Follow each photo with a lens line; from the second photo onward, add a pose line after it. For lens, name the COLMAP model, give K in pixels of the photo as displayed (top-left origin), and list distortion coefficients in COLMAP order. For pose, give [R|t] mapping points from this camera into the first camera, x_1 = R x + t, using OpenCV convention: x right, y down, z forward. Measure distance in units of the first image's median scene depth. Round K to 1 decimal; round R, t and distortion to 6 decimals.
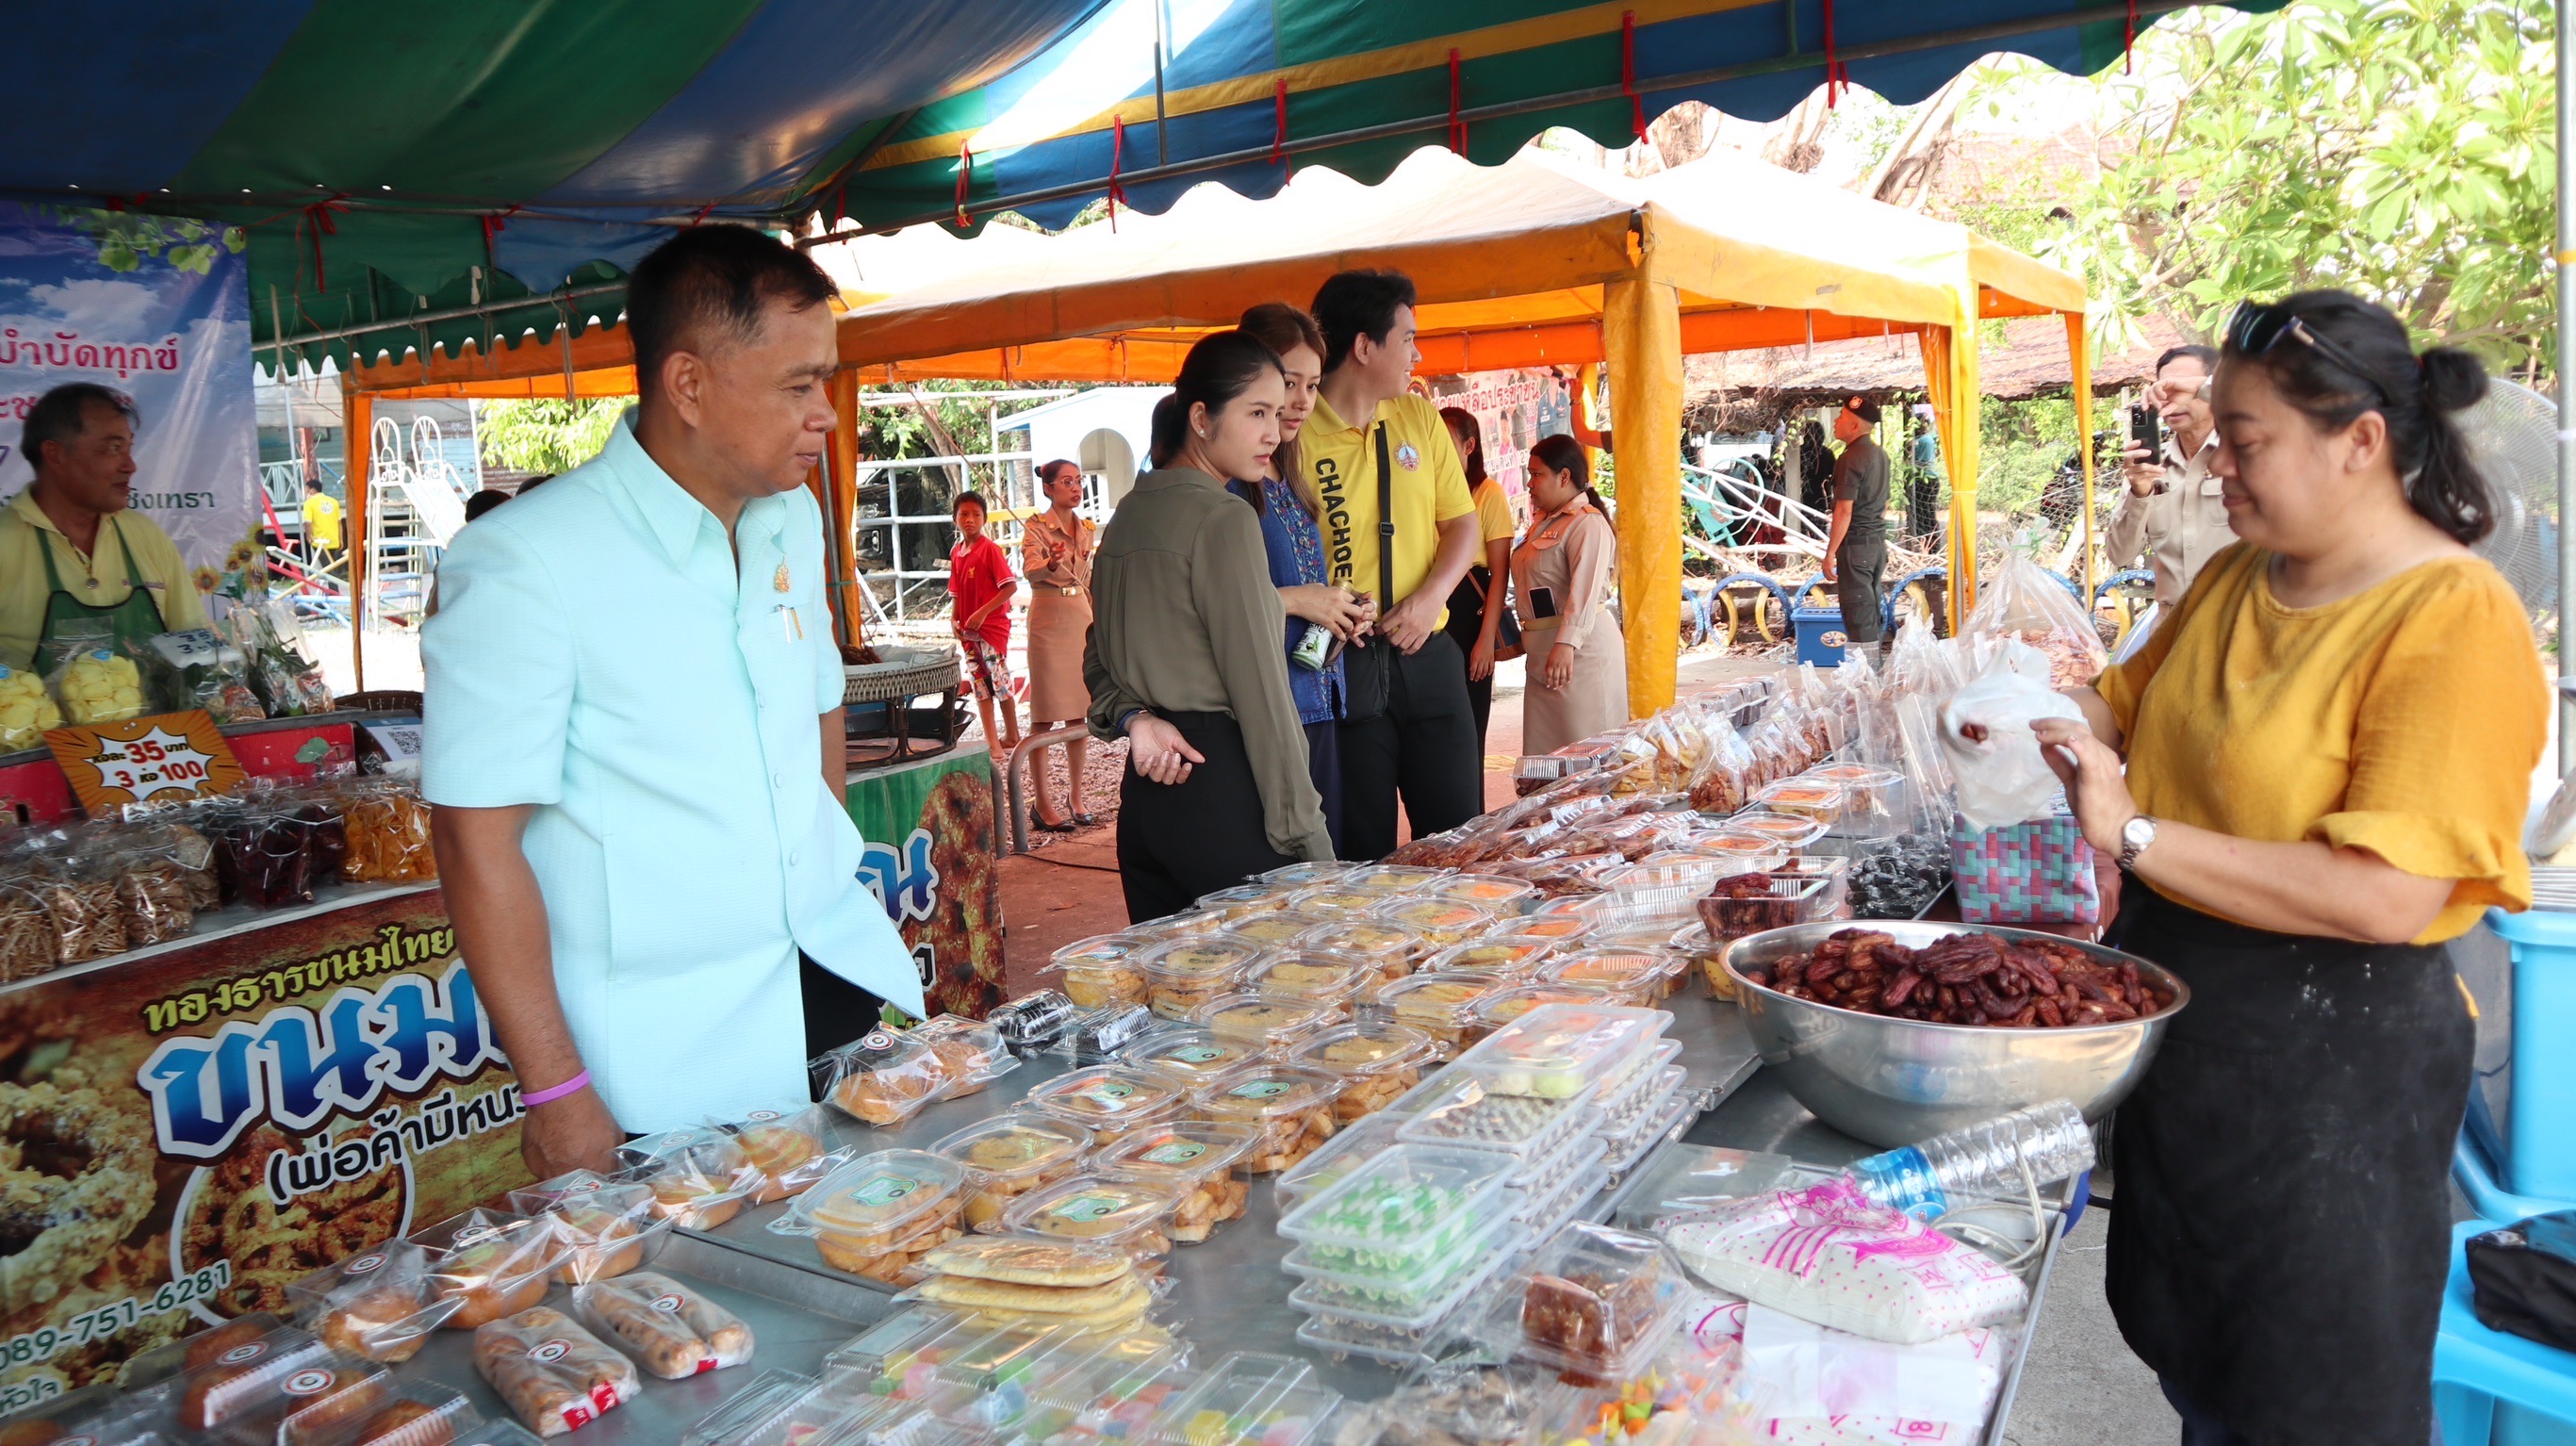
lens RADIAL K [[1800.0, 0, 1282.7], [0, 1800.0, 716.8], [0, 0, 1]] dist [-0.121352, 0.064257]
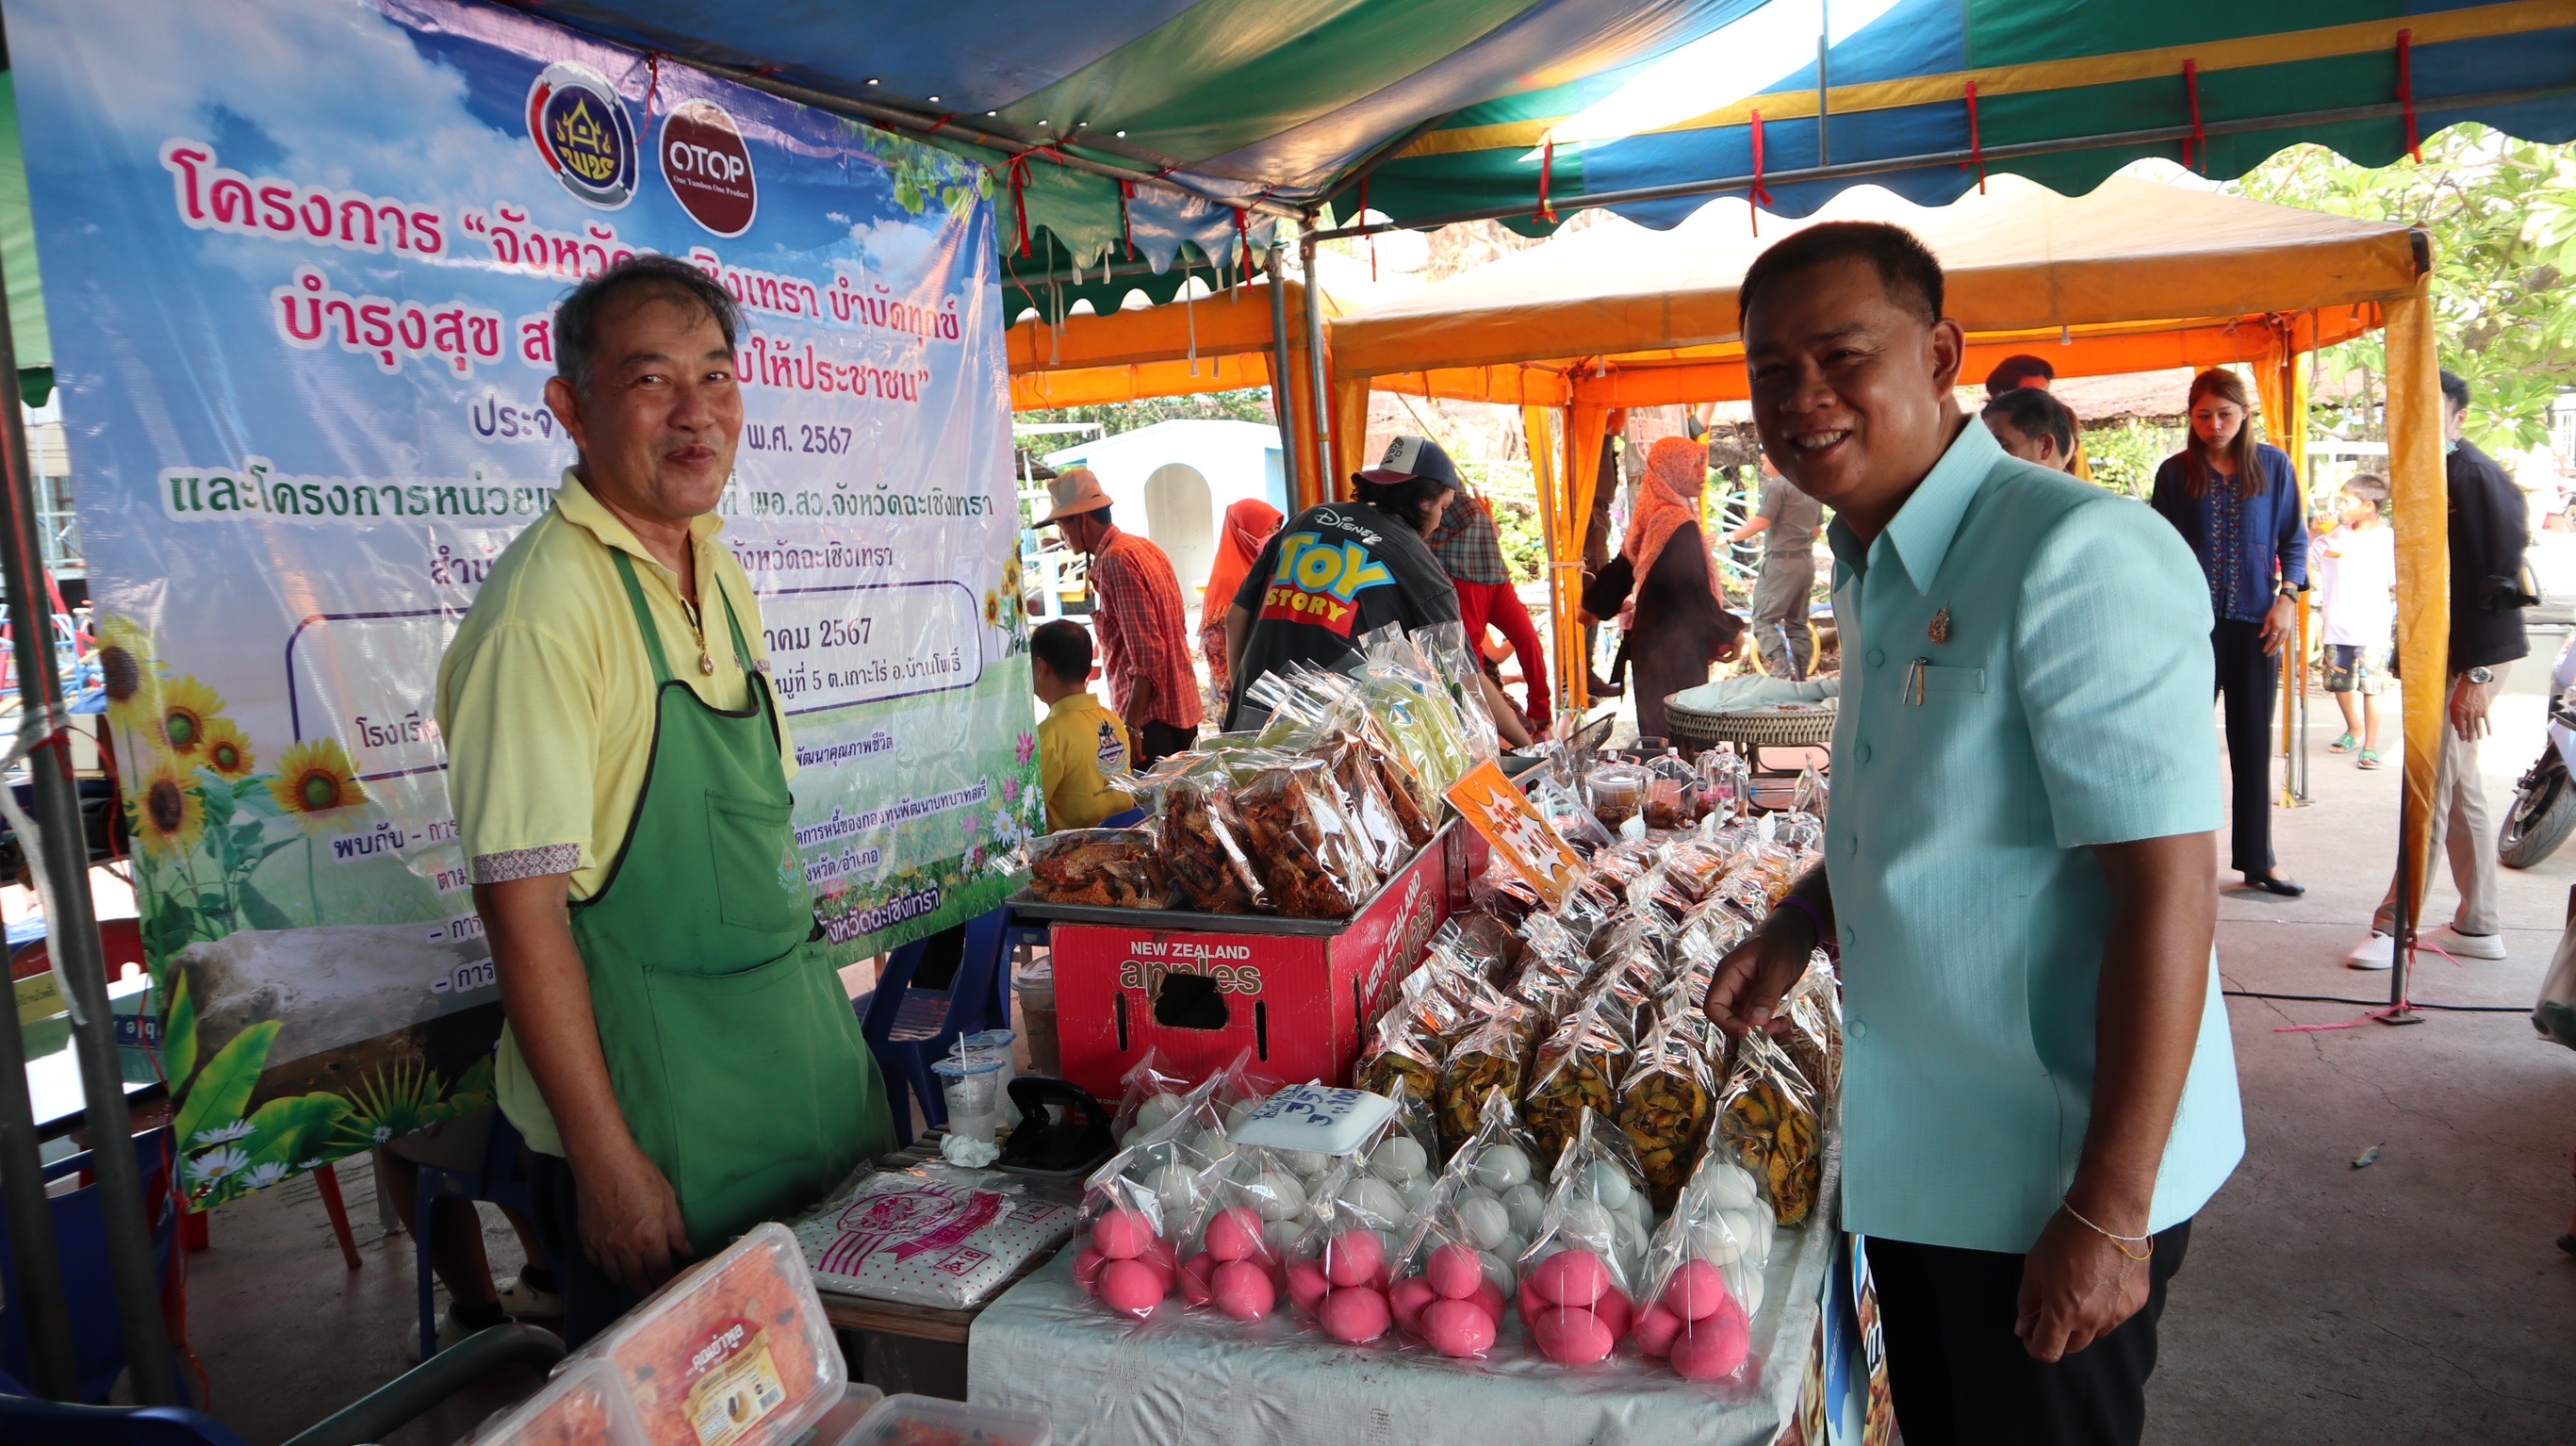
lens RADIAL K [[1800.0, 0, 1293.1], [0, 1800.0, 732.7], [0, 0, 1]] dist [-0.121352, 0.064257]
pose [[0.982454, -0.026939, 0.184551, -0.553483], [0.030549, 0.999393, -0.016745, -0.003095], [-0.183988, 0.022089, 0.982680, 0.150035]]
